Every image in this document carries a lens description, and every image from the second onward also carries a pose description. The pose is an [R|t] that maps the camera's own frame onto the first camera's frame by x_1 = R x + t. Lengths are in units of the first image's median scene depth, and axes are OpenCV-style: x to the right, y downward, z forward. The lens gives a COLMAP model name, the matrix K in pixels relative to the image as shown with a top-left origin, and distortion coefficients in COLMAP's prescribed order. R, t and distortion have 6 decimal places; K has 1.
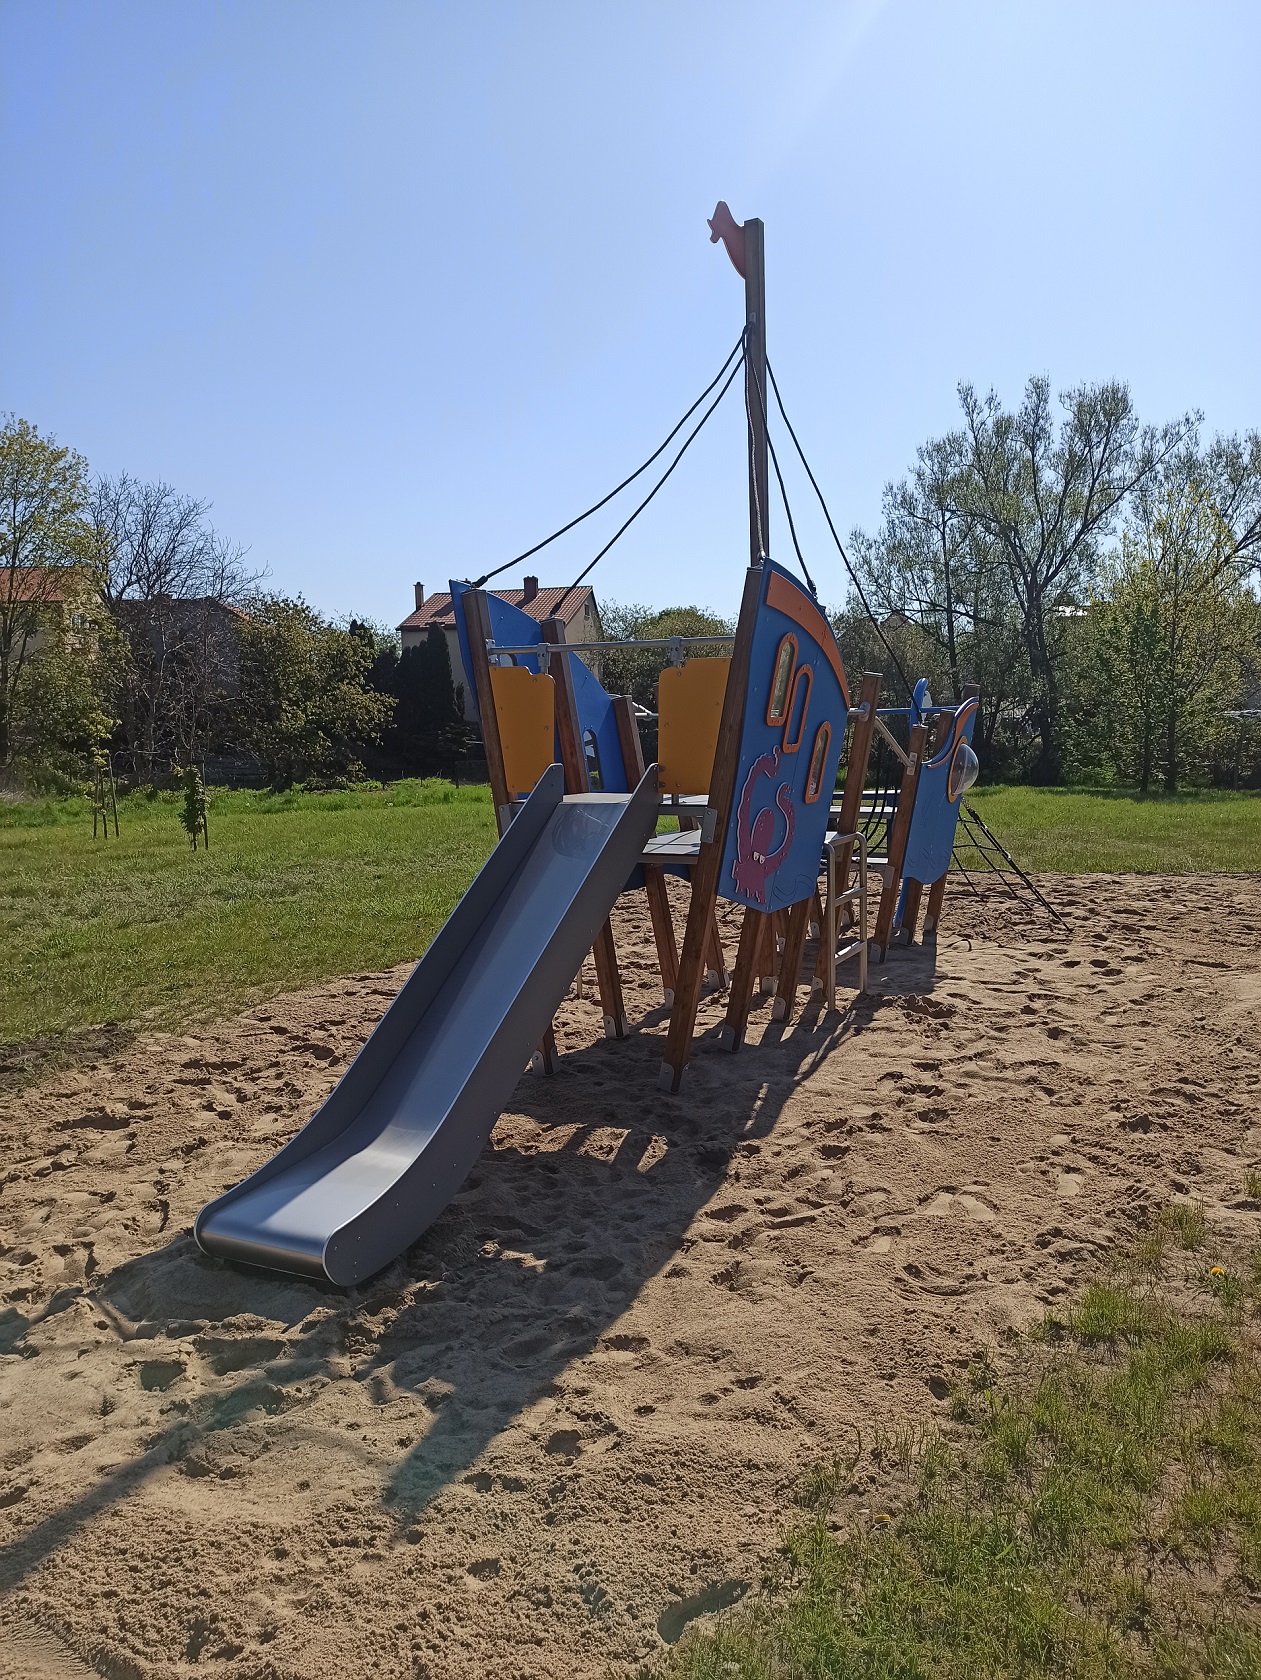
lens RADIAL K [[1259.6, 0, 630.5], [0, 1259.6, 840.0], [0, 0, 1]] dist [0.072700, -0.119806]
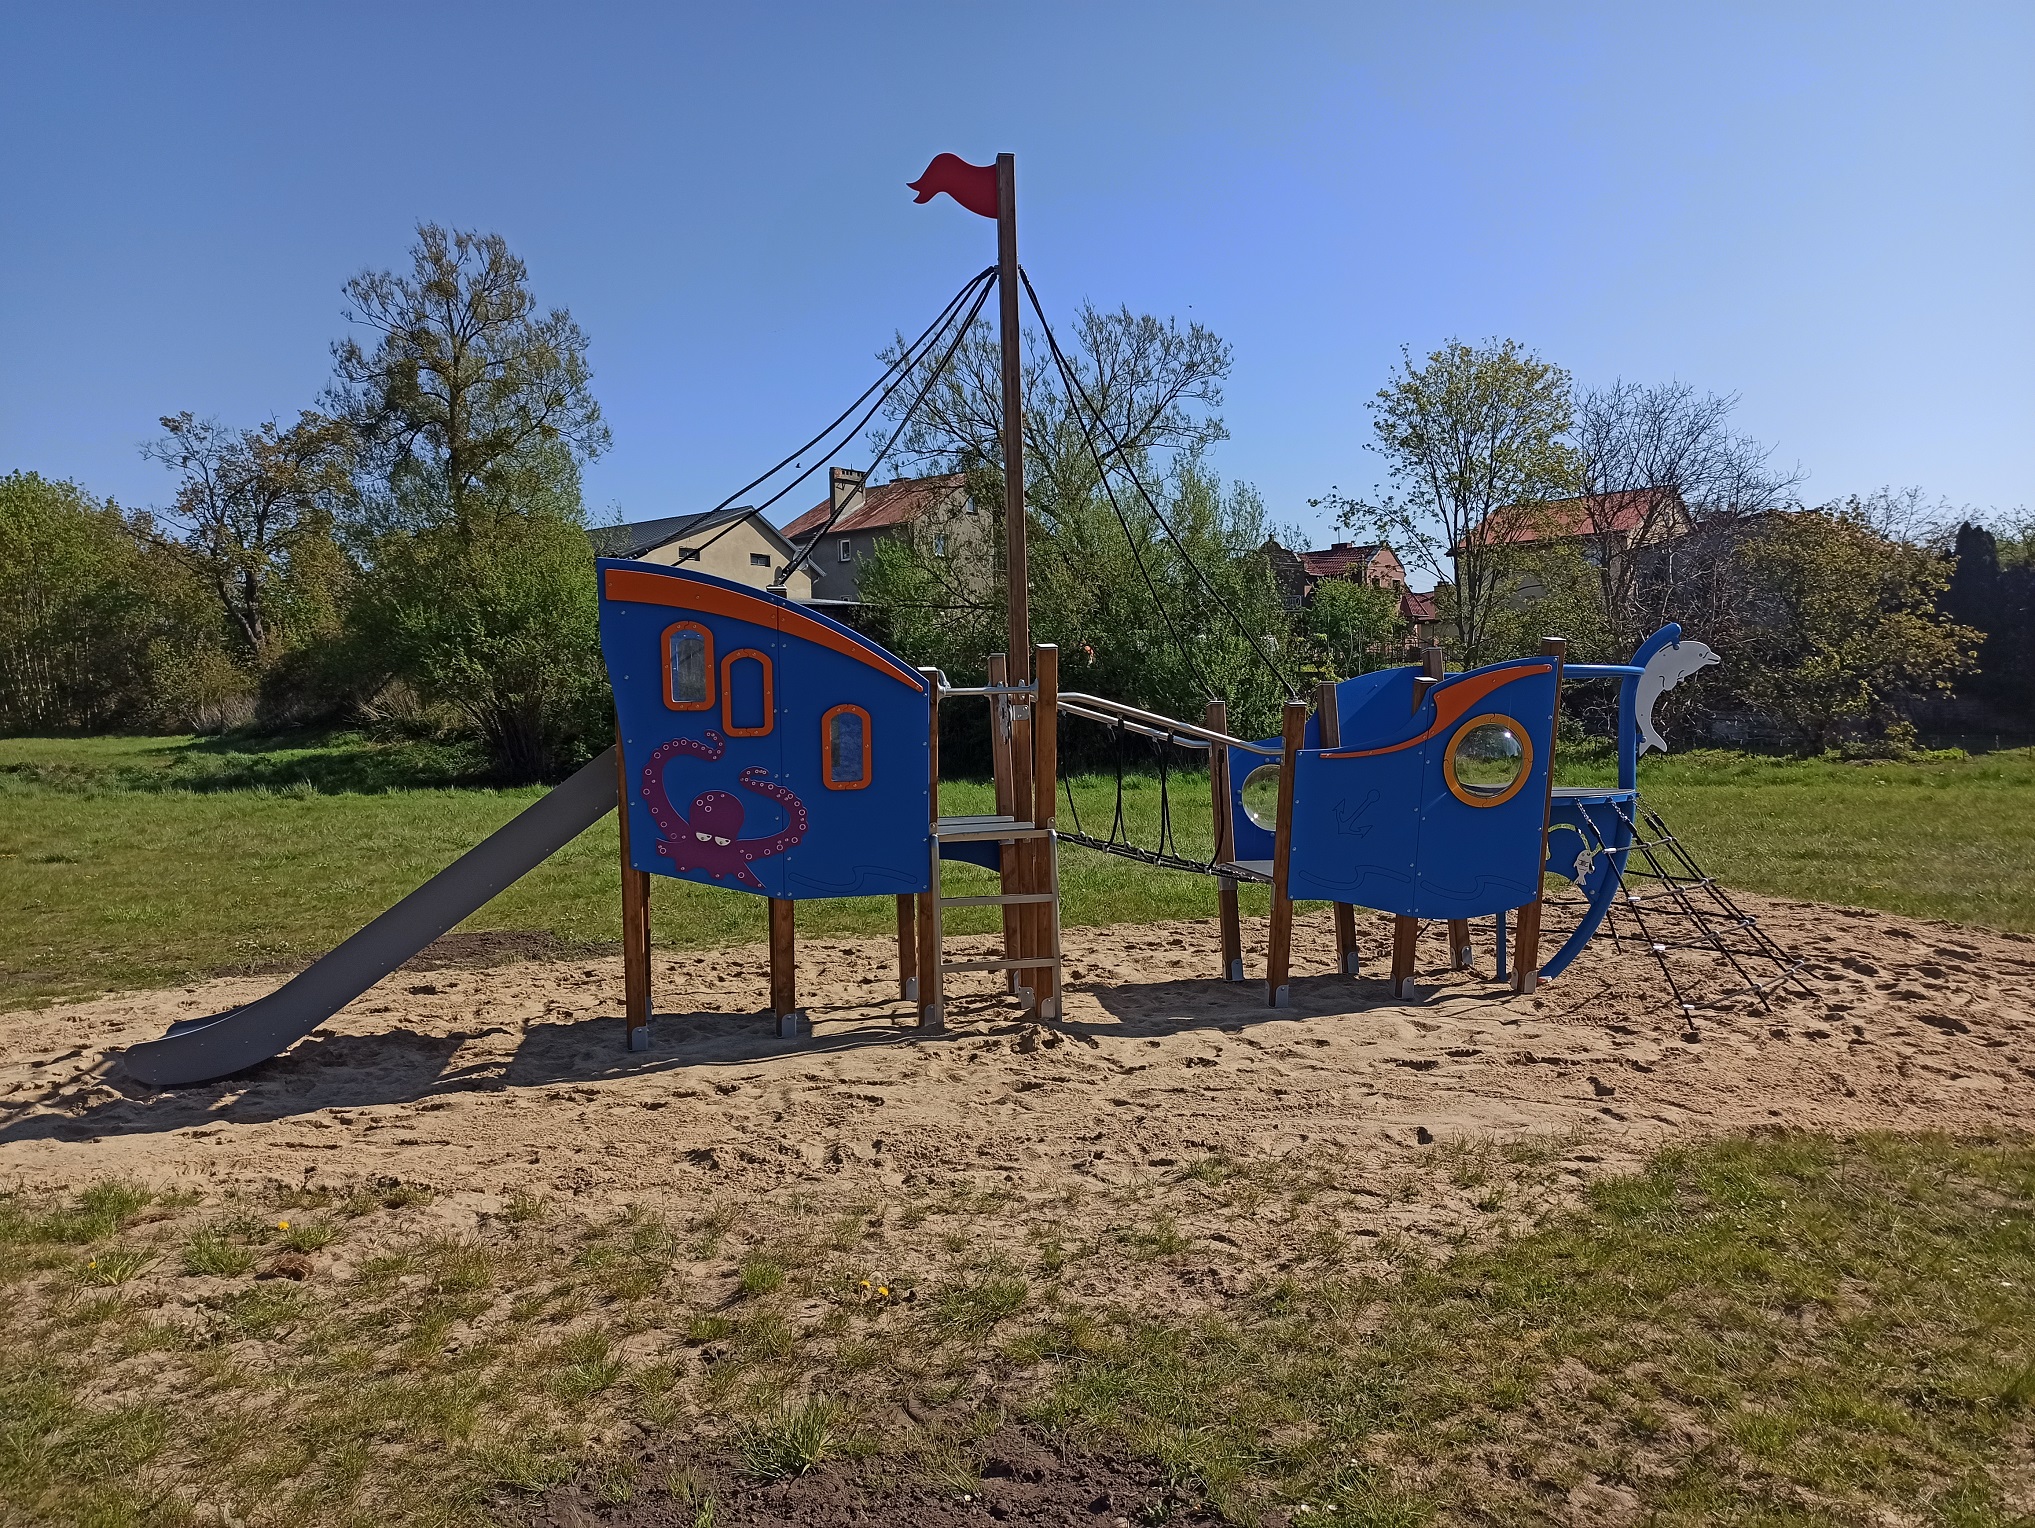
lens RADIAL K [[1525.8, 0, 1017.5], [0, 1525.8, 764.0], [0, 0, 1]] dist [0.072700, -0.119806]
pose [[0.600996, 0.036112, -0.798436, 0.185732], [-0.058345, 0.998296, 0.001234, -0.009390], [0.797120, 0.045844, 0.602079, 0.067294]]
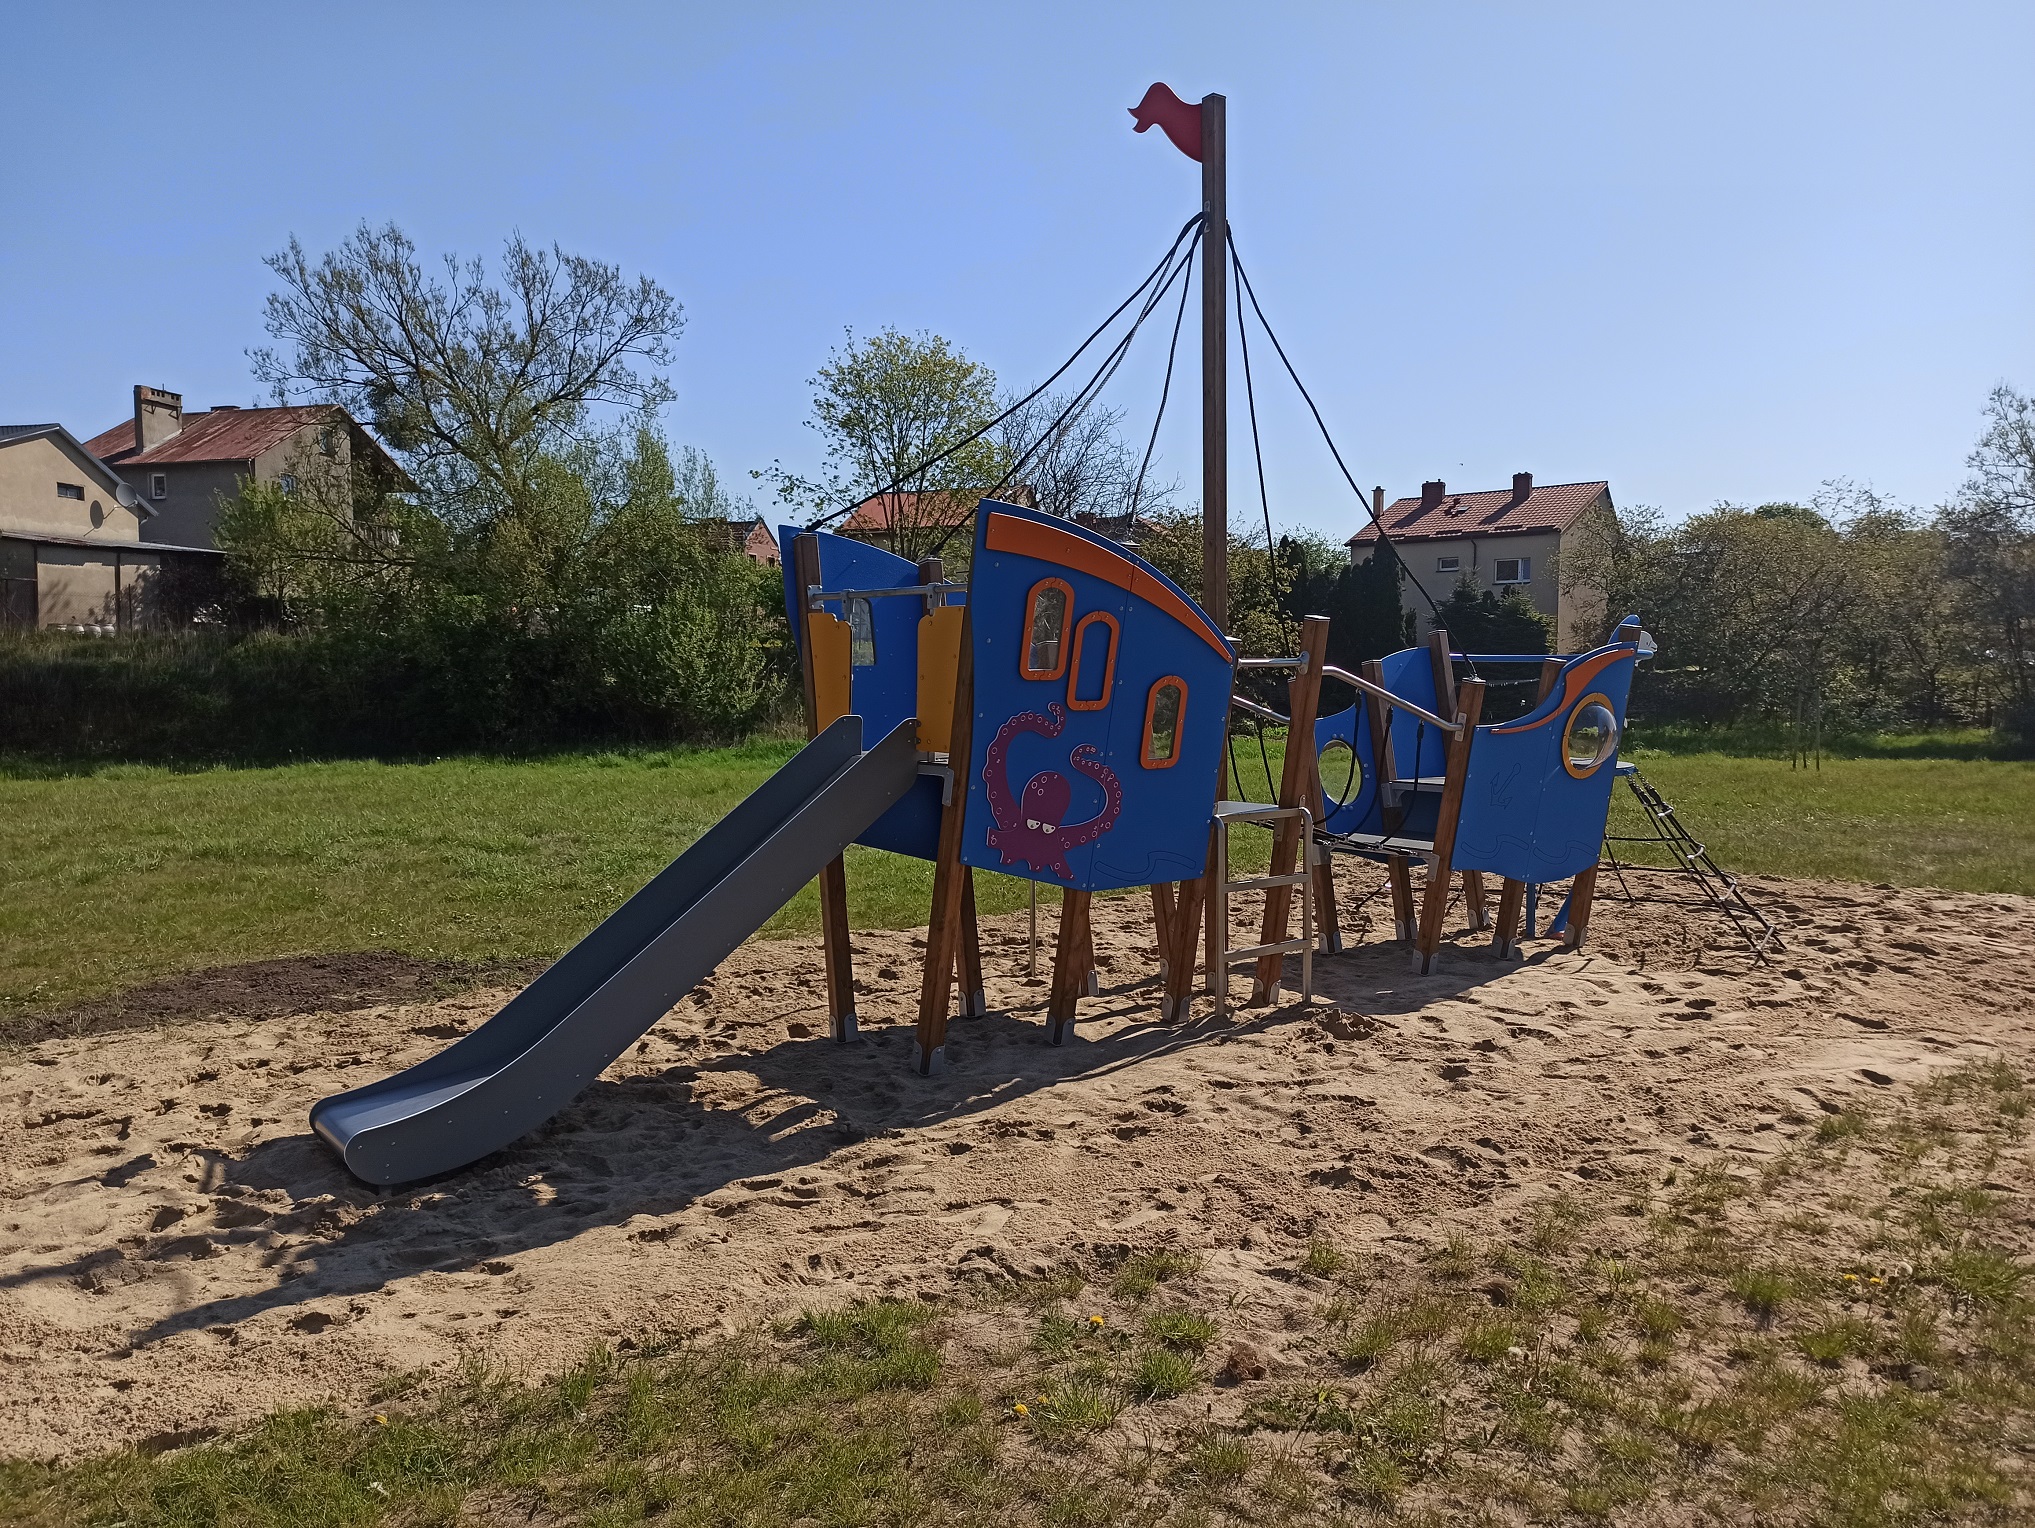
lens RADIAL K [[1525.8, 0, 1017.5], [0, 1525.8, 764.0], [0, 0, 1]] dist [0.072700, -0.119806]
pose [[0.900282, 0.041219, -0.433351, 0.083403], [-0.050121, 0.998701, -0.009132, -0.002939], [0.432412, 0.029942, 0.901179, 0.002107]]
